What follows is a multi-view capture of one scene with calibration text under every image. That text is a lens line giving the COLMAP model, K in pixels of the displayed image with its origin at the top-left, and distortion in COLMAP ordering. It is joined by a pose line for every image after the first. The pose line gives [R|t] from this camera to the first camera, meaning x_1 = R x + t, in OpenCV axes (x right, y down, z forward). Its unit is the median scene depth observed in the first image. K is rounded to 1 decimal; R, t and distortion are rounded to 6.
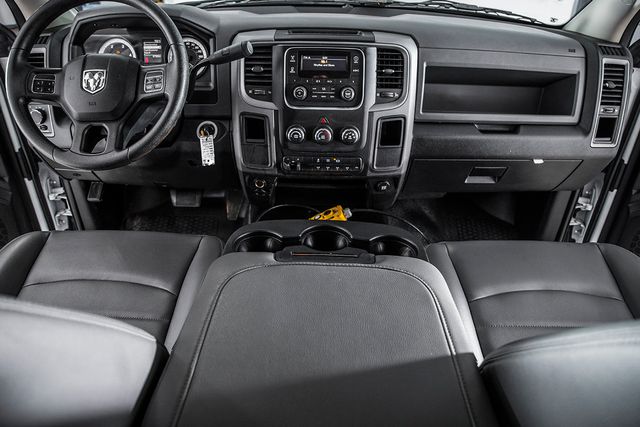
lens RADIAL K [[450.5, 0, 320.5], [0, 450.5, 213.7], [0, 0, 1]] dist [-0.104783, 0.019864]
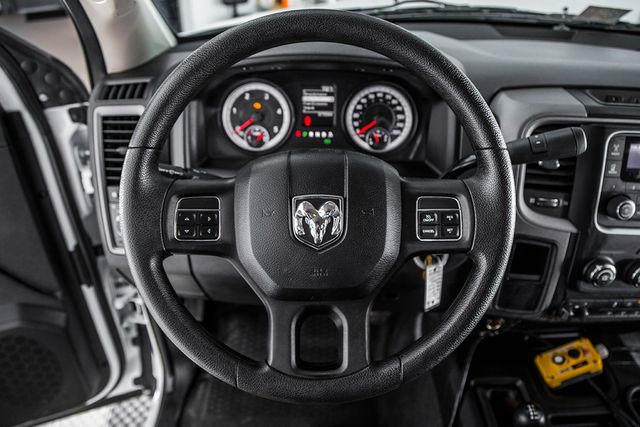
lens RADIAL K [[450.5, 0, 315.9], [0, 450.5, 215.8], [0, 0, 1]] dist [-0.104783, 0.019864]
pose [[0.999678, -0.005609, 0.024762, -0.452426], [0.004338, 0.998683, 0.051117, -0.284089], [-0.025016, -0.050993, 0.998386, 0.435174]]
